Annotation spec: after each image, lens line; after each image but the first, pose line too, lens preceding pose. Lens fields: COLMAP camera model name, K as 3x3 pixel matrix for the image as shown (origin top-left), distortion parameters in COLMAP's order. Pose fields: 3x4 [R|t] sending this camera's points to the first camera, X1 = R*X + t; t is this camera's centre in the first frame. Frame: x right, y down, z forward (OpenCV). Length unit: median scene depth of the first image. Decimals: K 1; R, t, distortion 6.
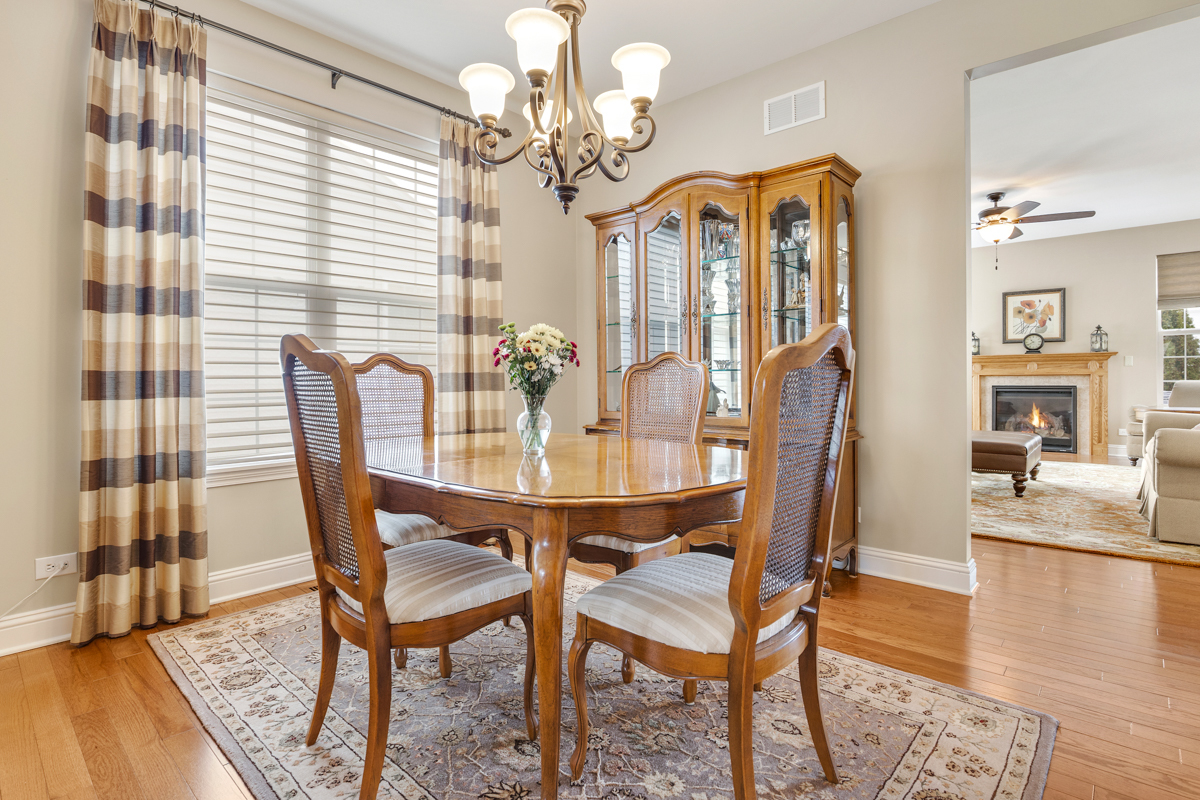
lens RADIAL K [[592.2, 0, 601.1], [0, 592.2, 378.3], [0, 0, 1]] dist [-0.020791, 0.000394]
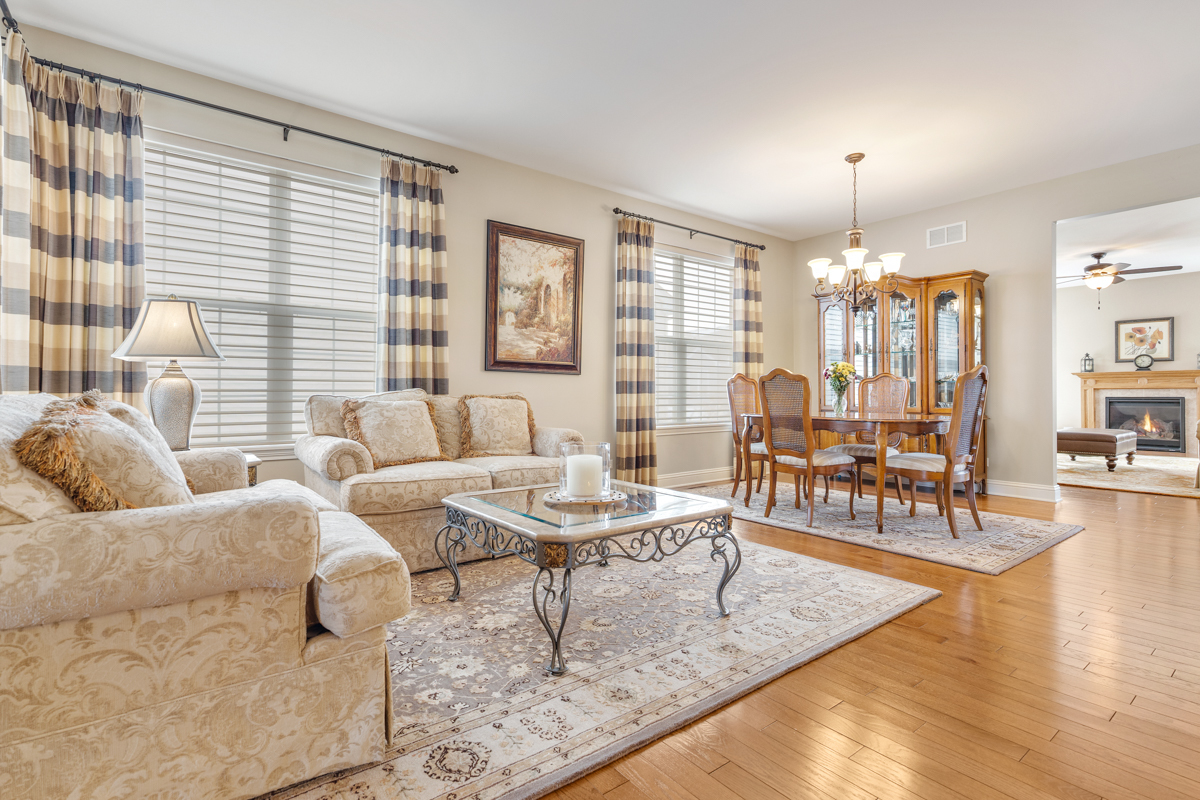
lens RADIAL K [[565.7, 0, 595.0], [0, 565.7, 389.0], [0, 0, 1]] dist [0.006520, -0.000322]
pose [[0.983506, 0.003949, -0.180833, -0.233760], [-0.005356, 0.999959, -0.007294, 0.014267], [0.180797, 0.008142, 0.983487, -0.504272]]
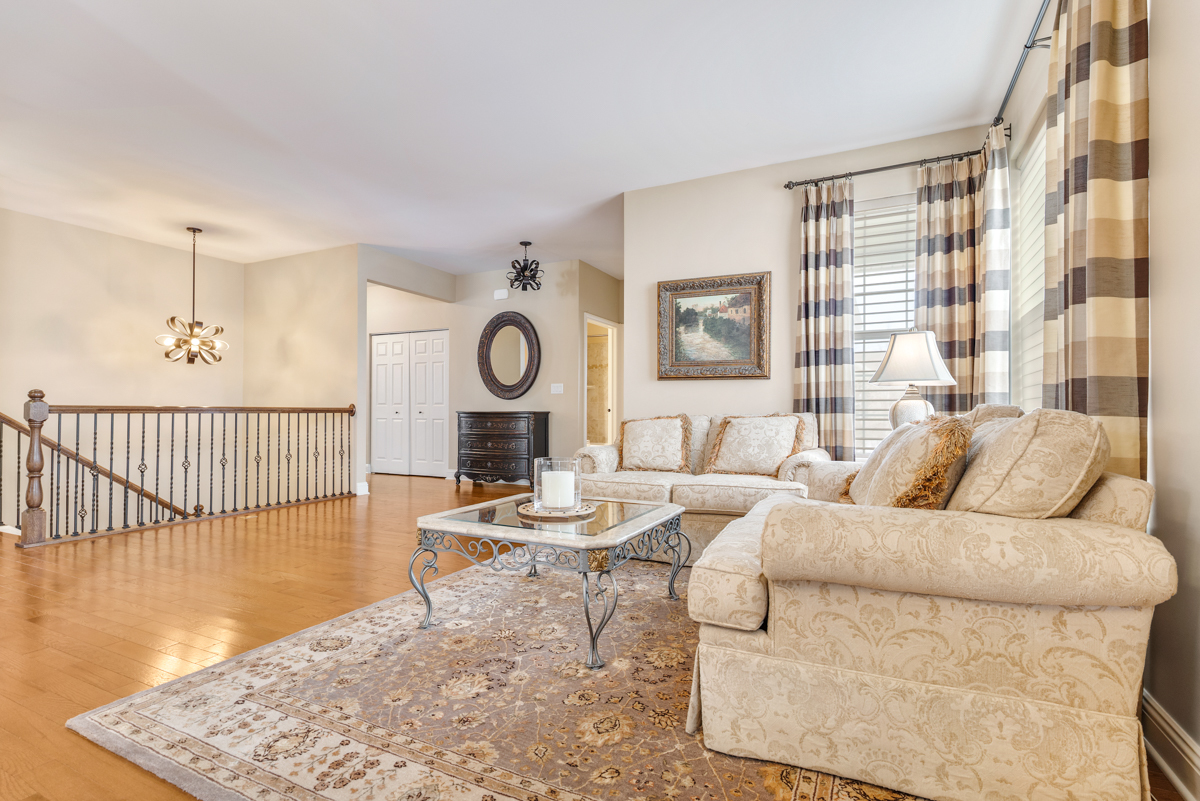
lens RADIAL K [[565.7, 0, 597.1], [0, 565.7, 403.2], [0, 0, 1]] dist [0.006520, -0.000322]
pose [[-0.964930, 0.000145, -0.262506, -0.228596], [0.003806, 0.999902, -0.013437, 0.012946], [0.262478, -0.013965, -0.964837, 0.400522]]
